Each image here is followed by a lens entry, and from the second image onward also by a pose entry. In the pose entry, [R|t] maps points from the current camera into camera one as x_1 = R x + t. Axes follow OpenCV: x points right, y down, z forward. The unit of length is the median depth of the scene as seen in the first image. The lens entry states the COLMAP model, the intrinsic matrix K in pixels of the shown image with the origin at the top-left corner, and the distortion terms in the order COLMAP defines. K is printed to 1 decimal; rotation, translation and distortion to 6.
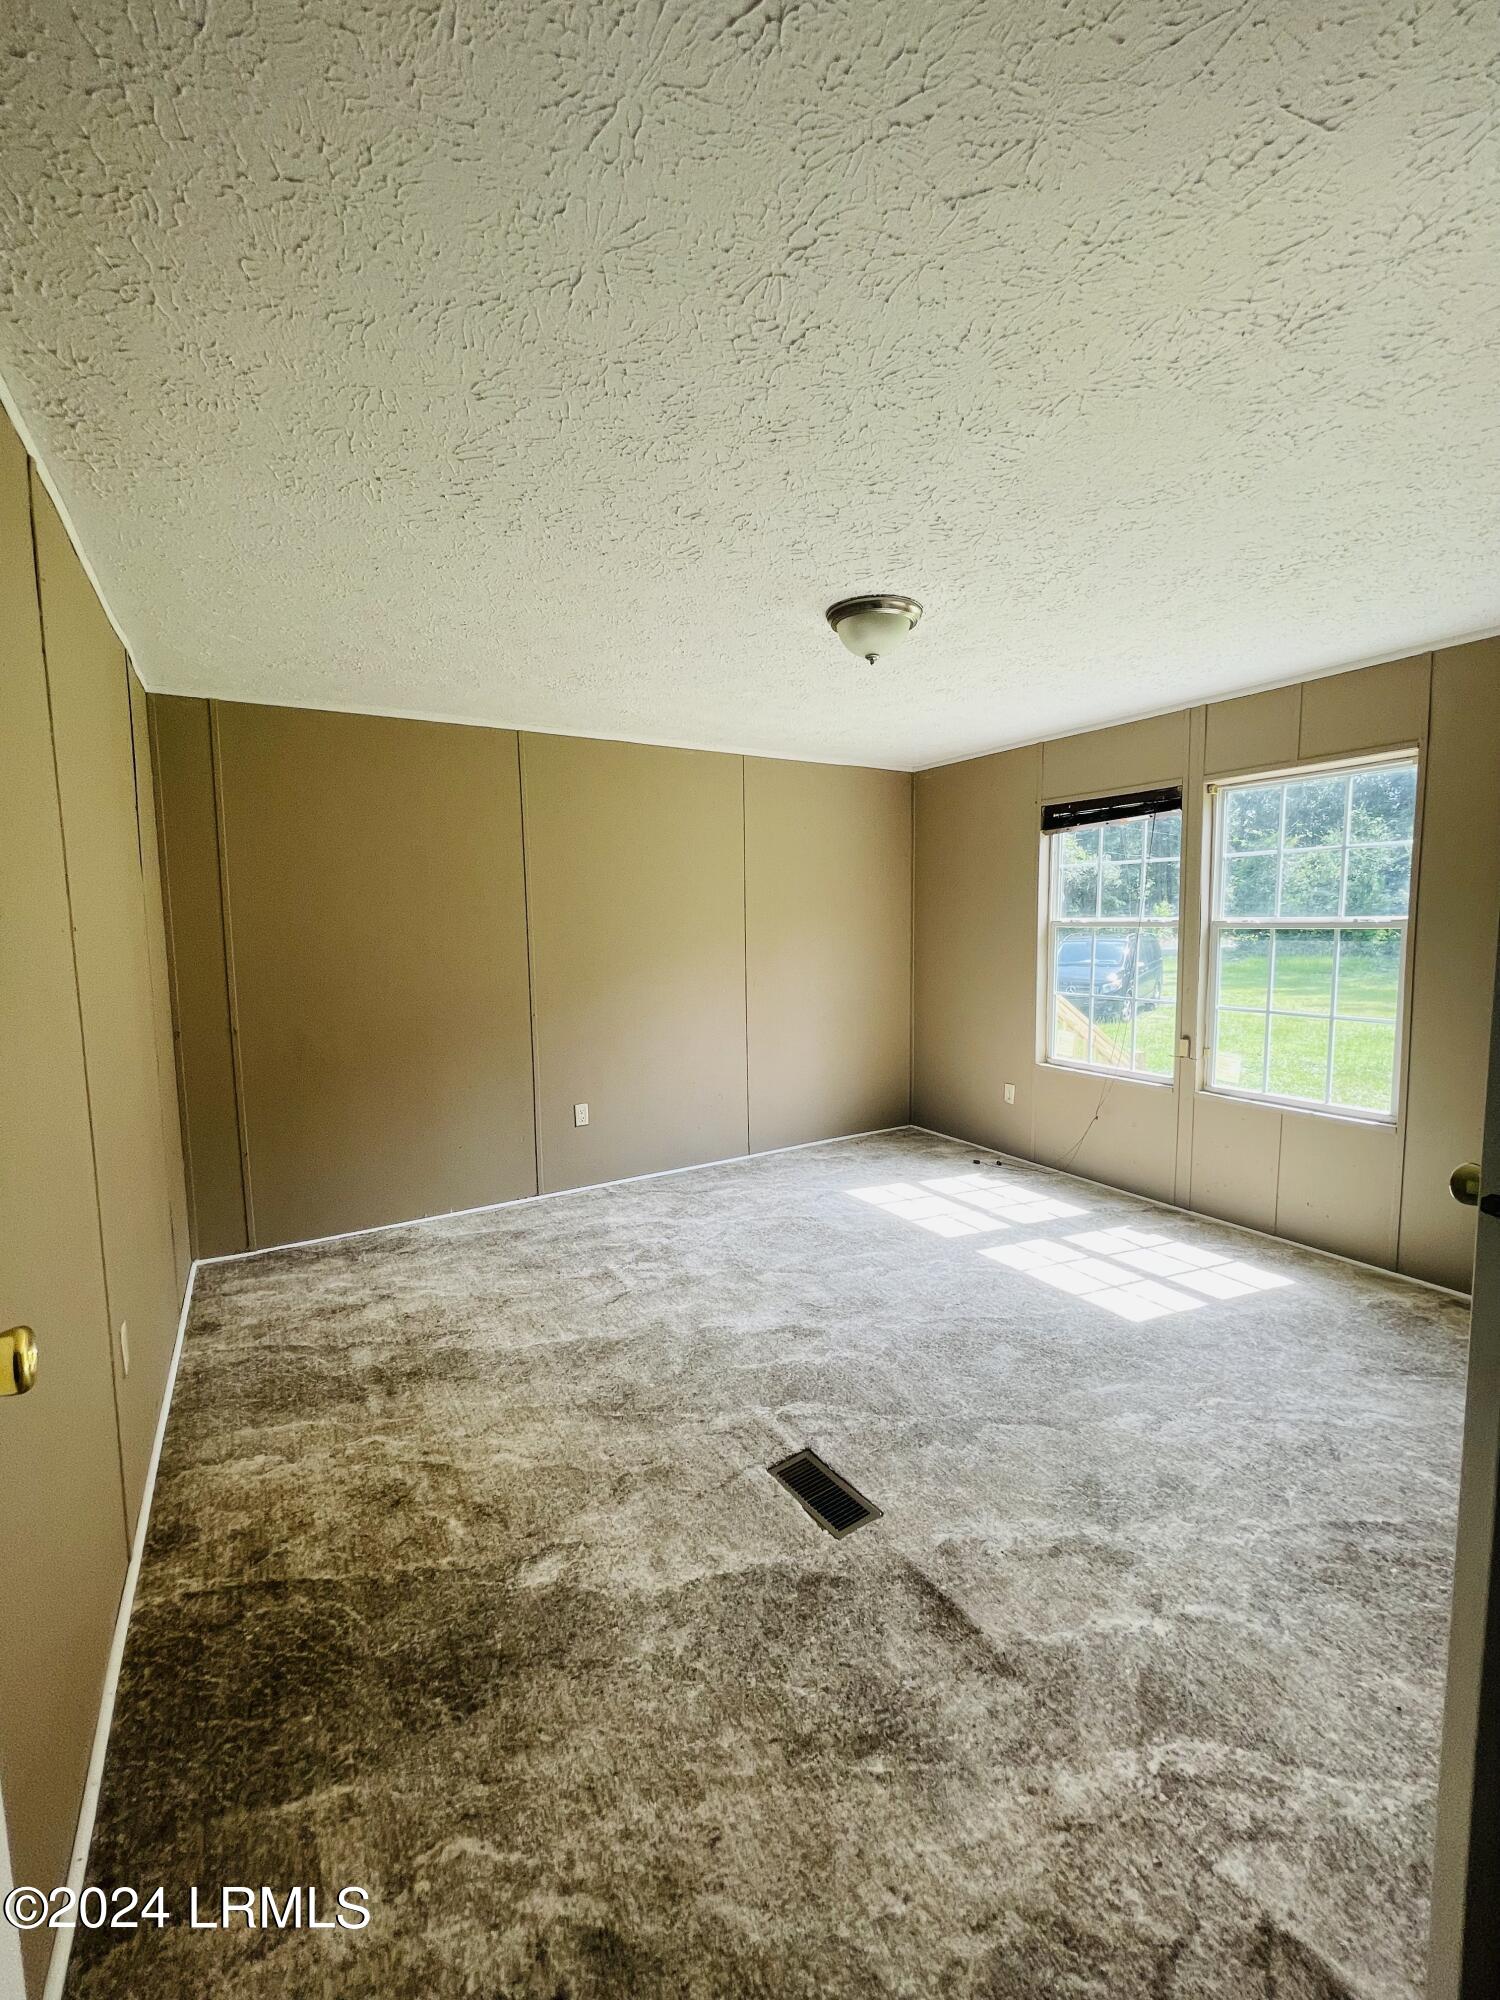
lens RADIAL K [[799.4, 0, 750.0], [0, 799.4, 1000.0], [0, 0, 1]] dist [0.000221, 0.000025]
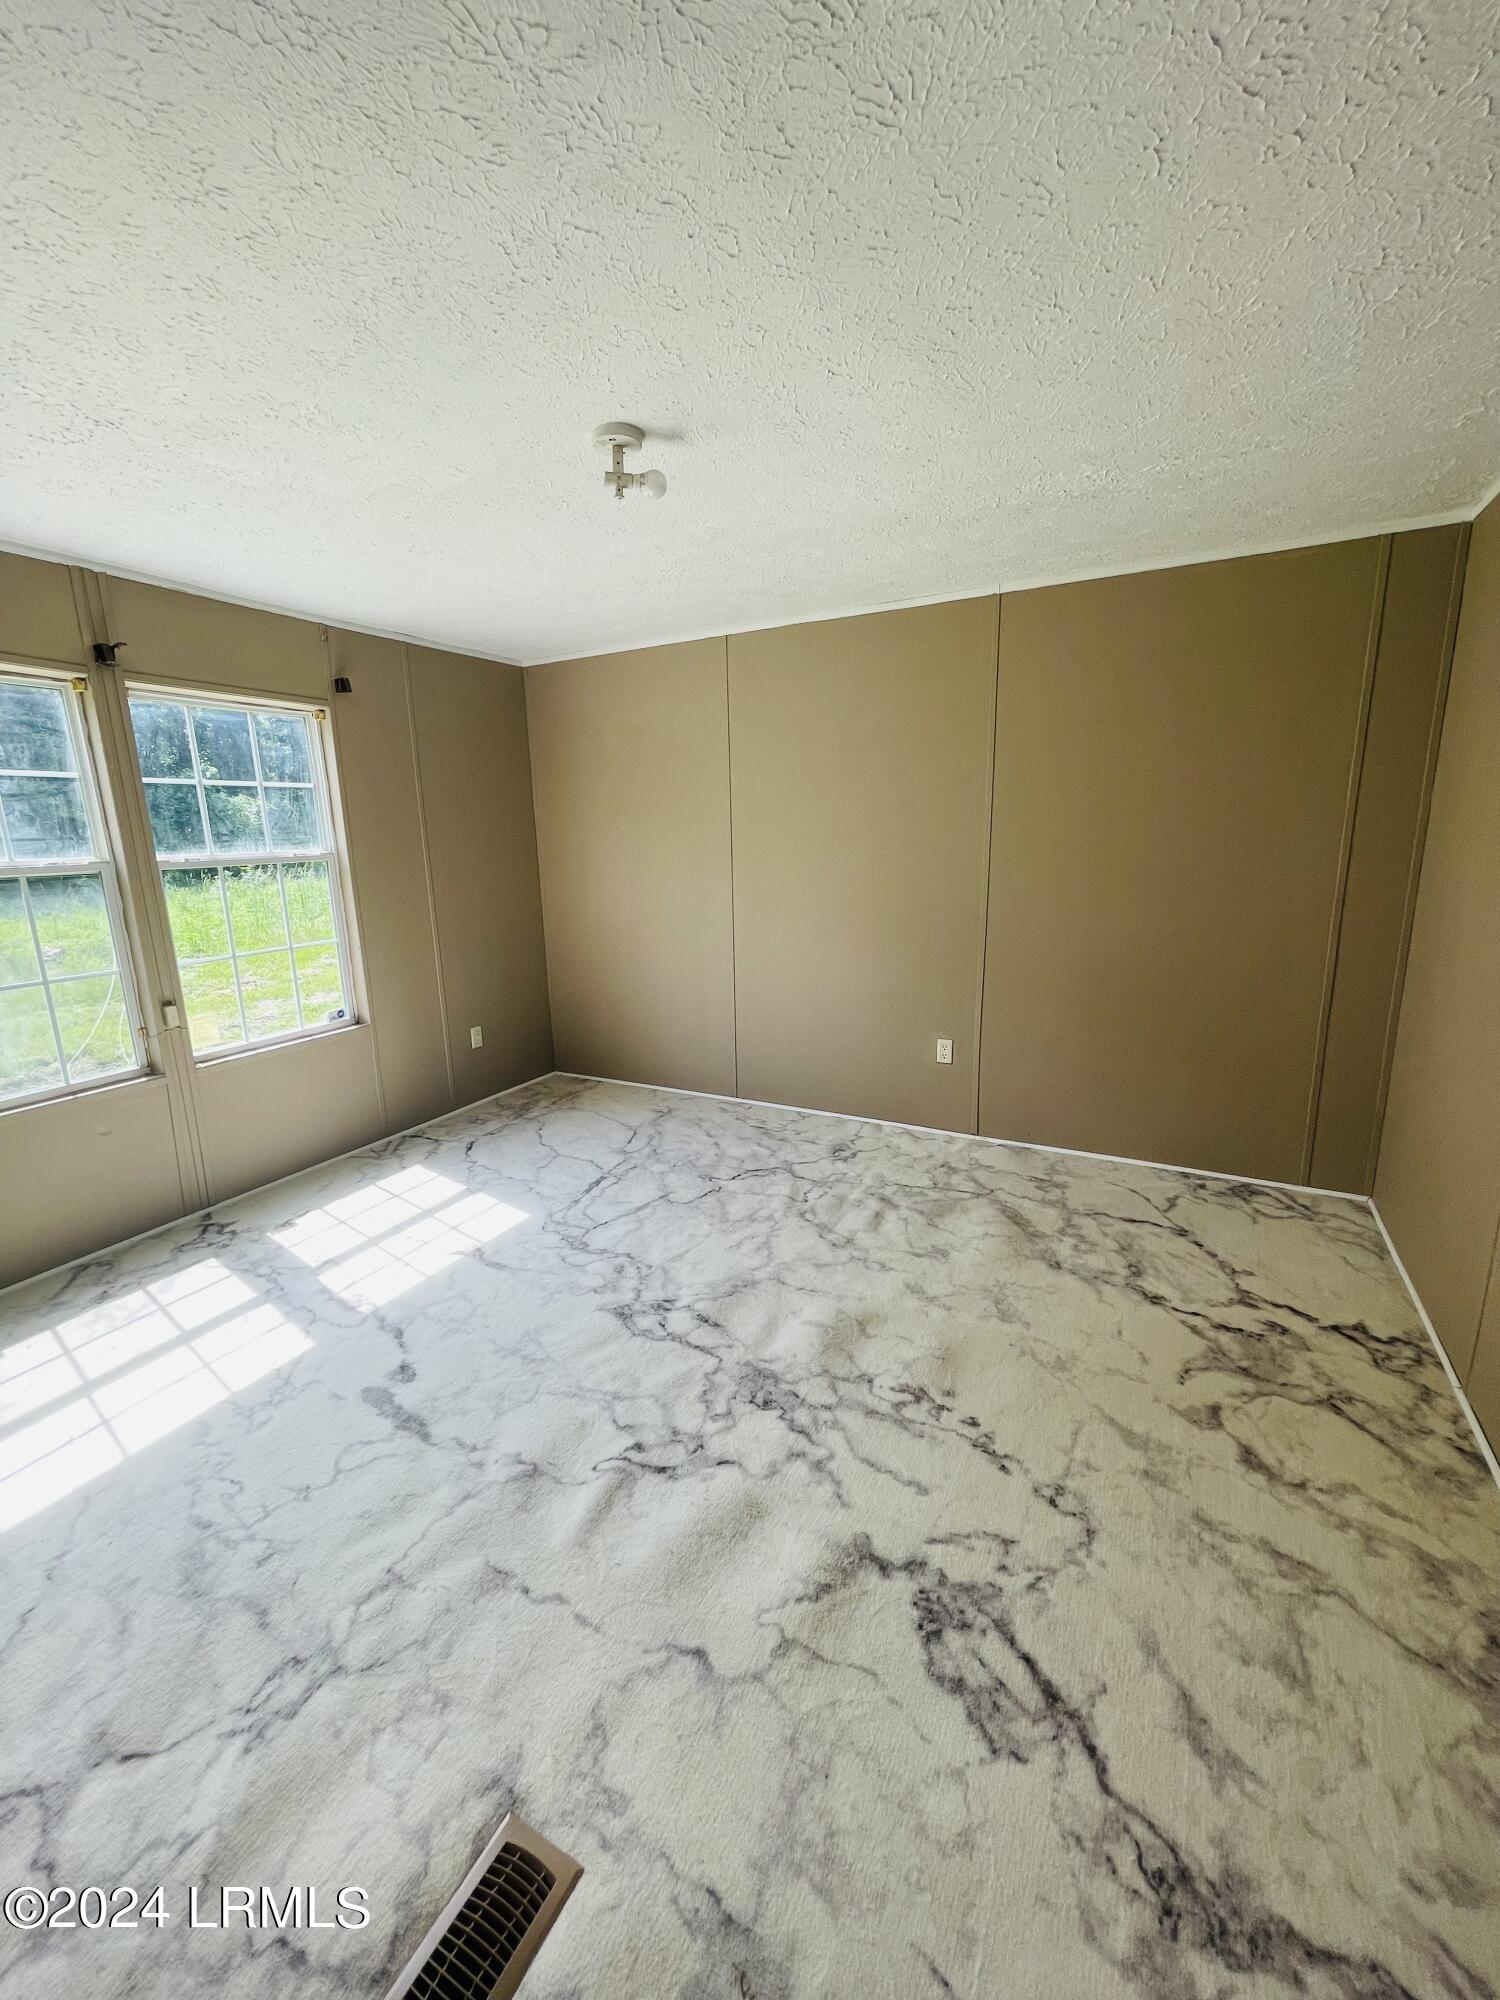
lens RADIAL K [[799.4, 0, 750.0], [0, 799.4, 1000.0], [0, 0, 1]] dist [0.000221, 0.000025]
pose [[-0.517610, -0.151373, 0.842120, -0.461269], [0.106541, 0.965163, 0.238975, -0.097777], [-0.848958, 0.213416, -0.483451, 0.979129]]
